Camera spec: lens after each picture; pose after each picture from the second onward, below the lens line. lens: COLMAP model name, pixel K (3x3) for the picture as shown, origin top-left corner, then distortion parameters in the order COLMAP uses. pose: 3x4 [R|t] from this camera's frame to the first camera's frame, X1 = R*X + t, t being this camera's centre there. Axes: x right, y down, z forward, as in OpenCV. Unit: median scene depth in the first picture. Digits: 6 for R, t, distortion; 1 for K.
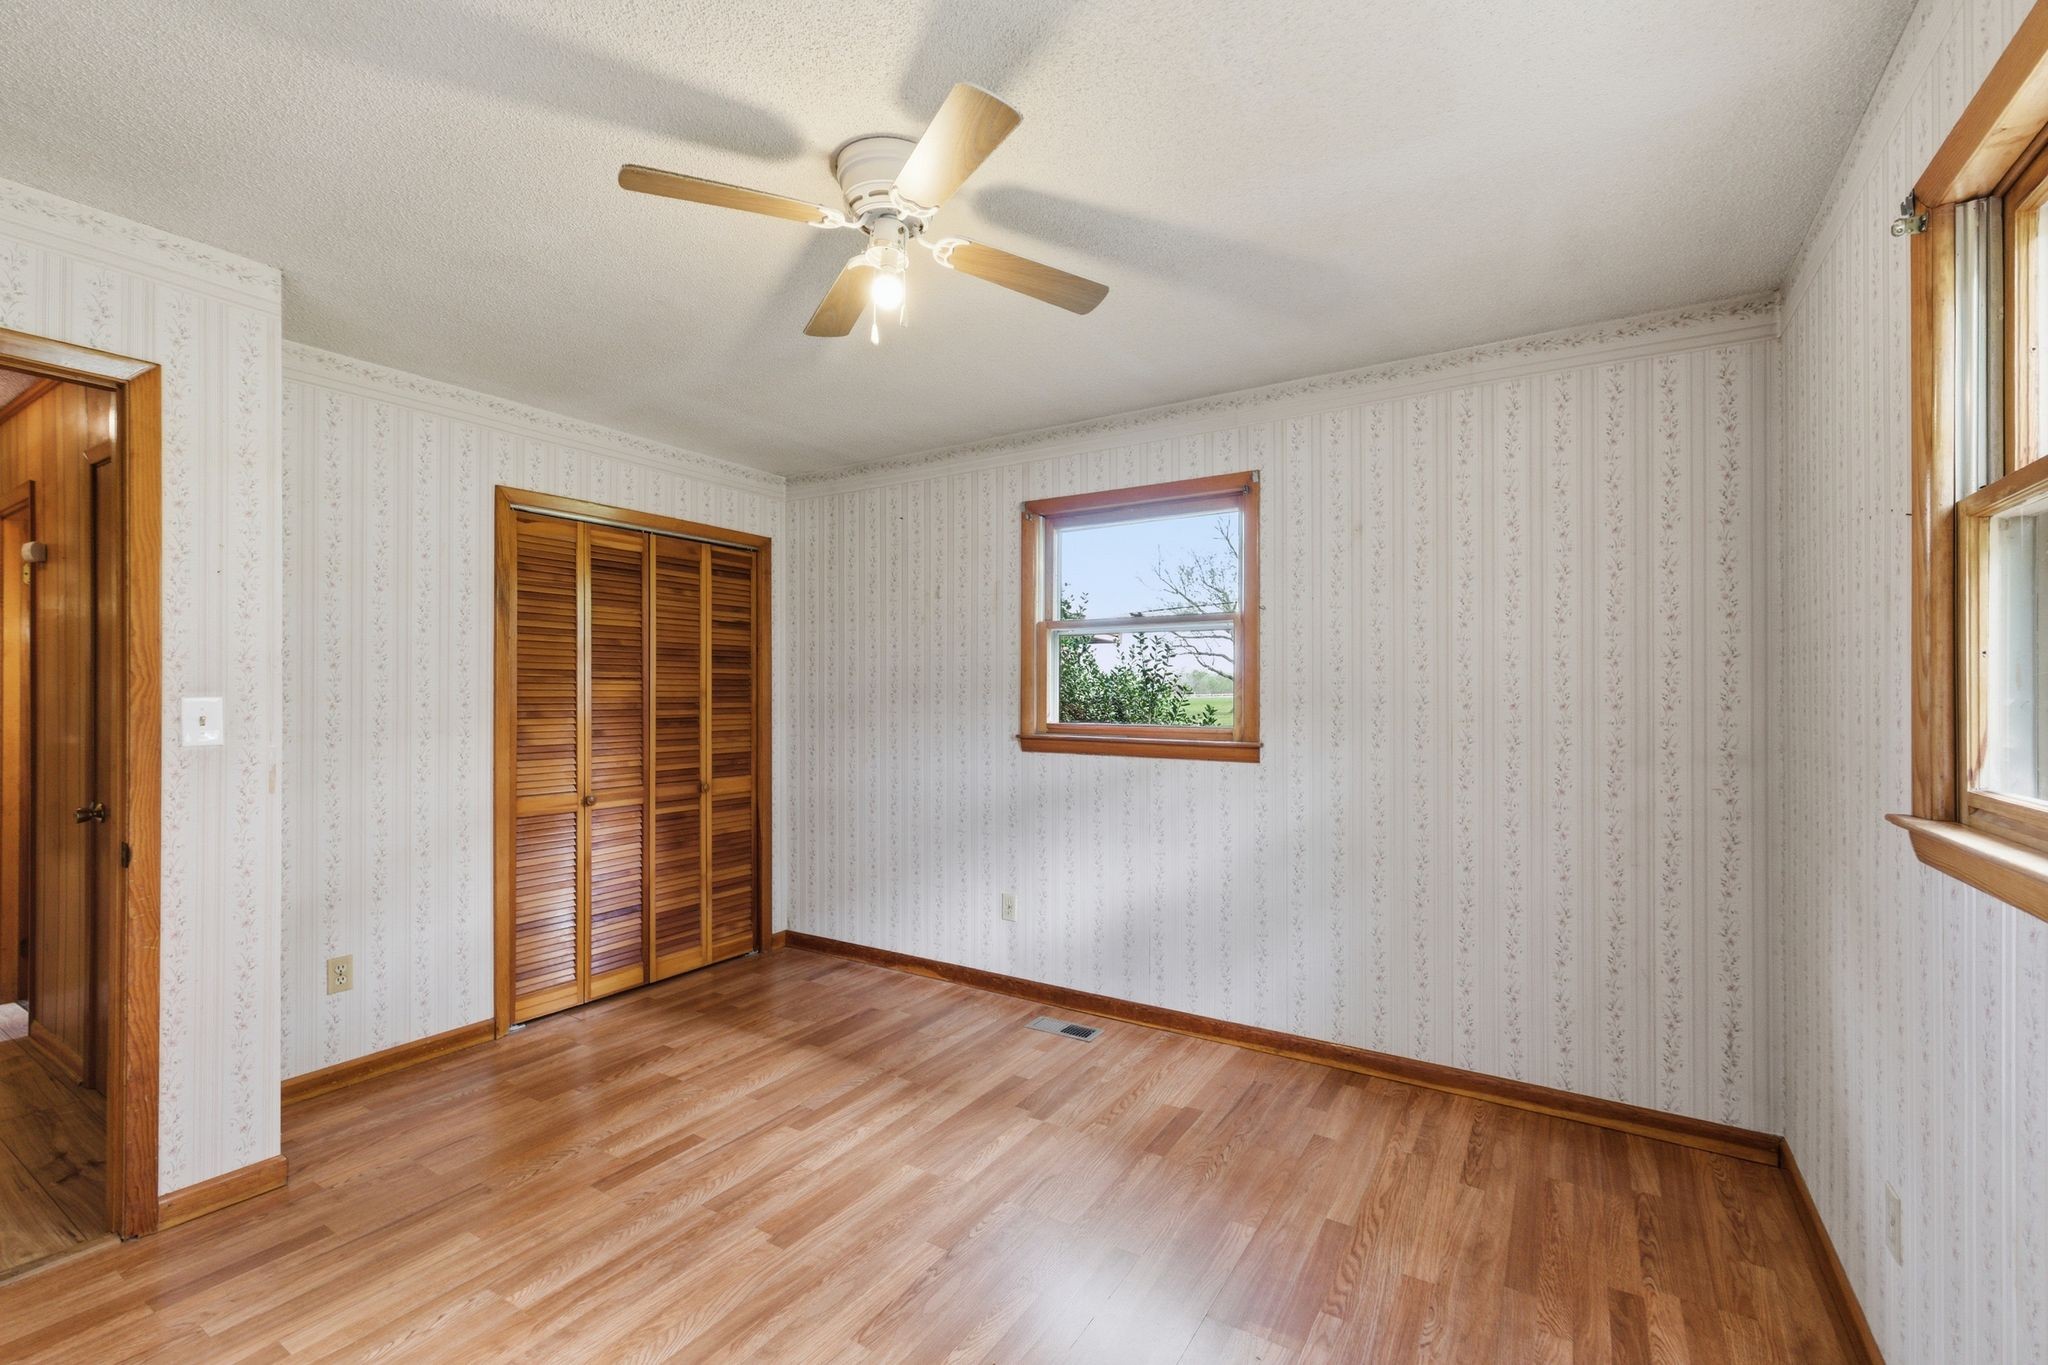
lens RADIAL K [[896.3, 0, 1029.5], [0, 896.3, 694.6], [0, 0, 1]] dist [0.009586, 0.000031]
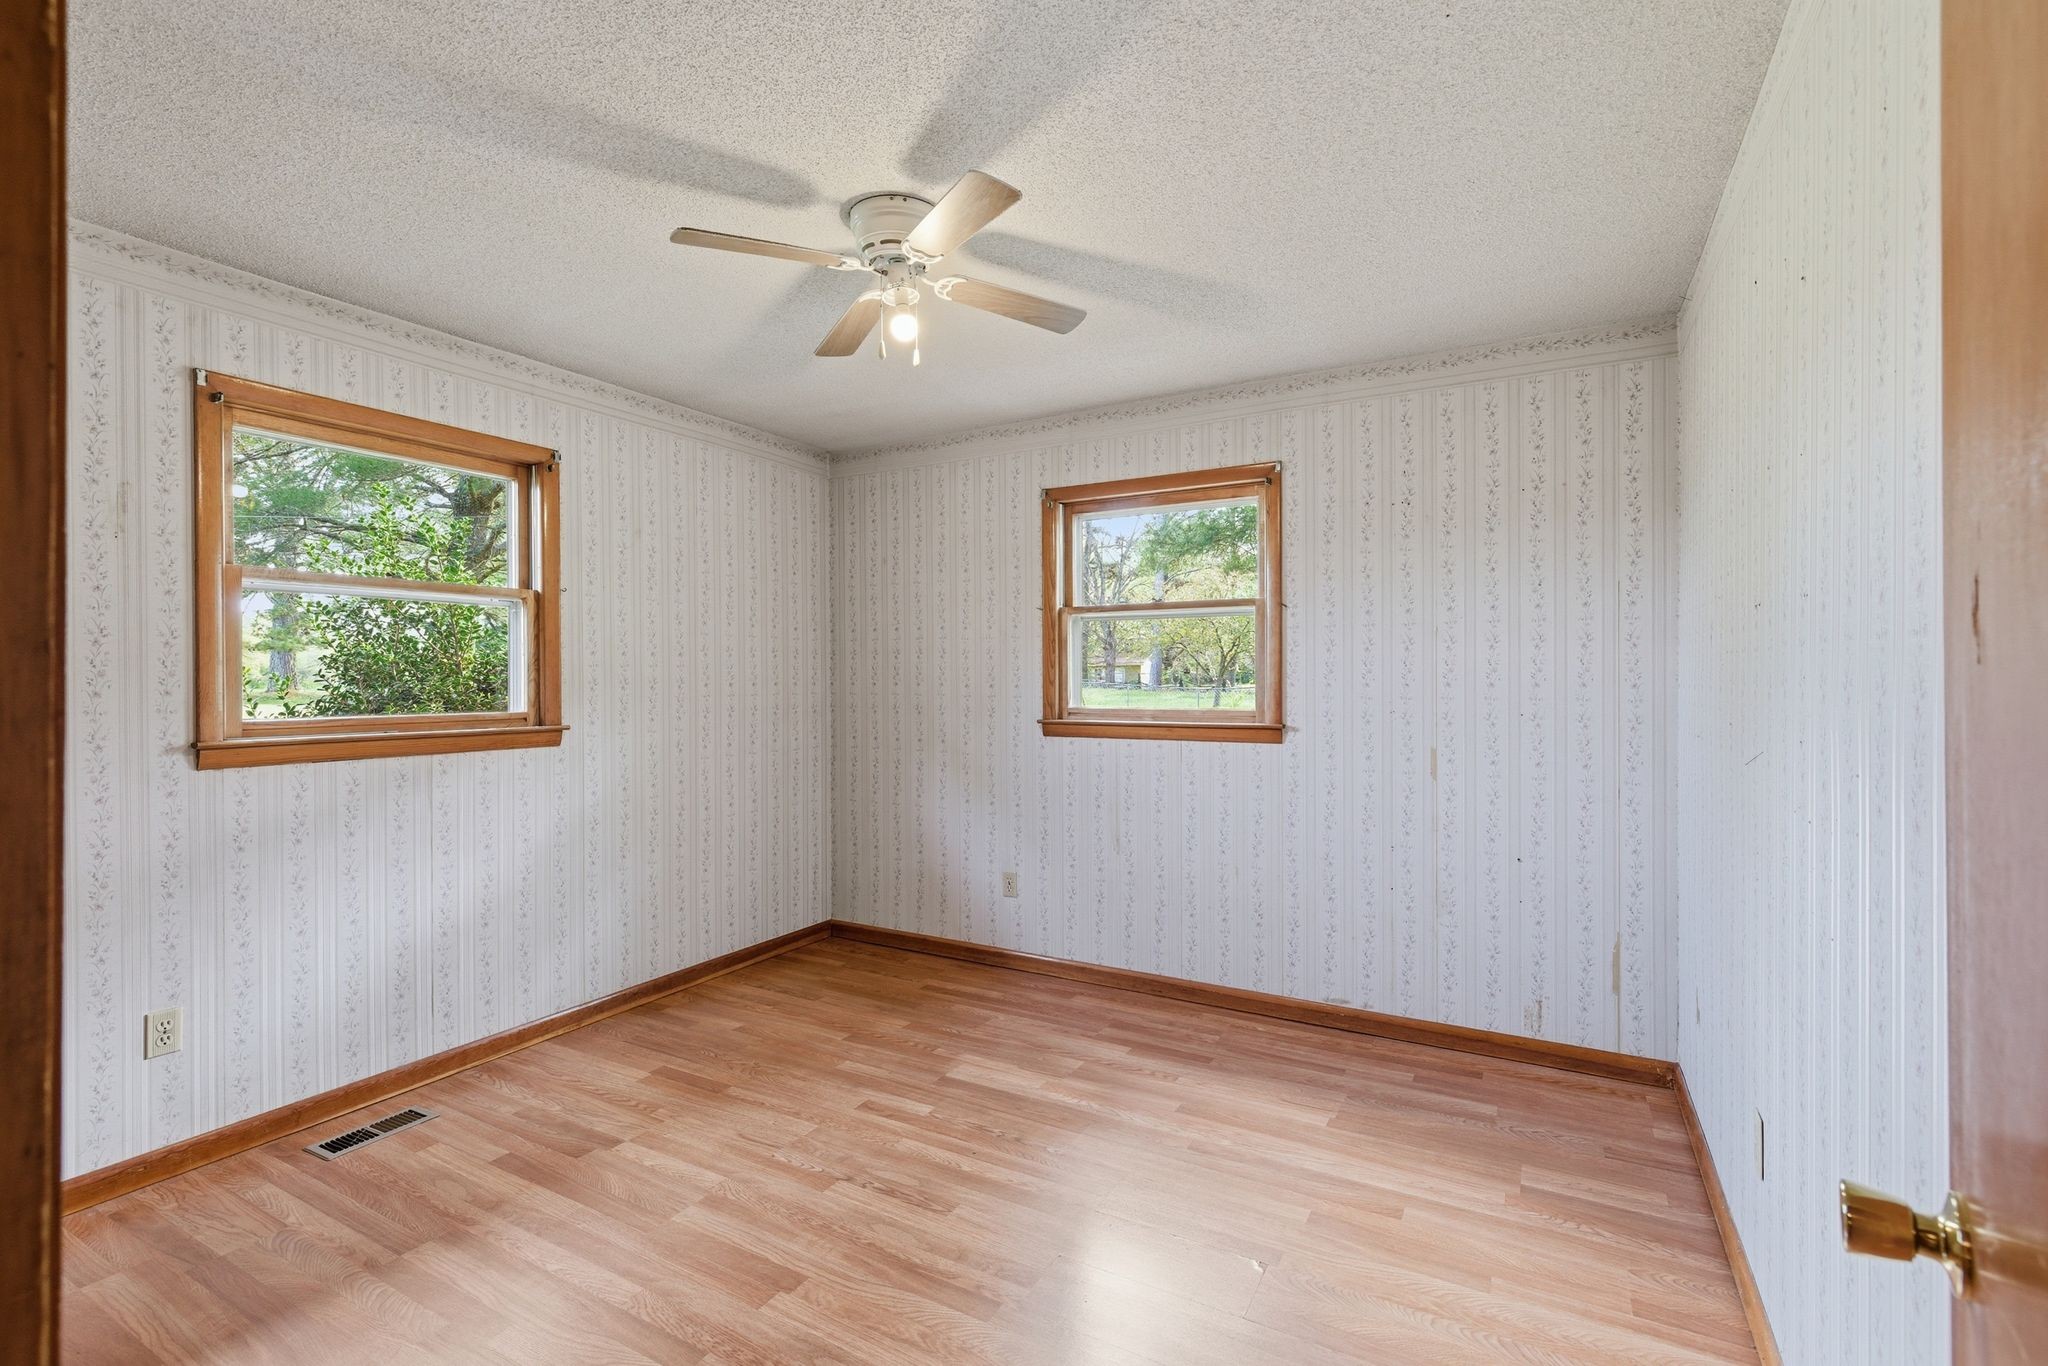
lens RADIAL K [[896.3, 0, 1040.8], [0, 896.3, 680.7], [0, 0, 1]] dist [0.009586, 0.000031]
pose [[-0.047715, -0.005391, 0.998846, -0.871163], [0.006649, 0.999962, 0.005715, 0.002211], [-0.998839, 0.006914, -0.047677, 0.583088]]
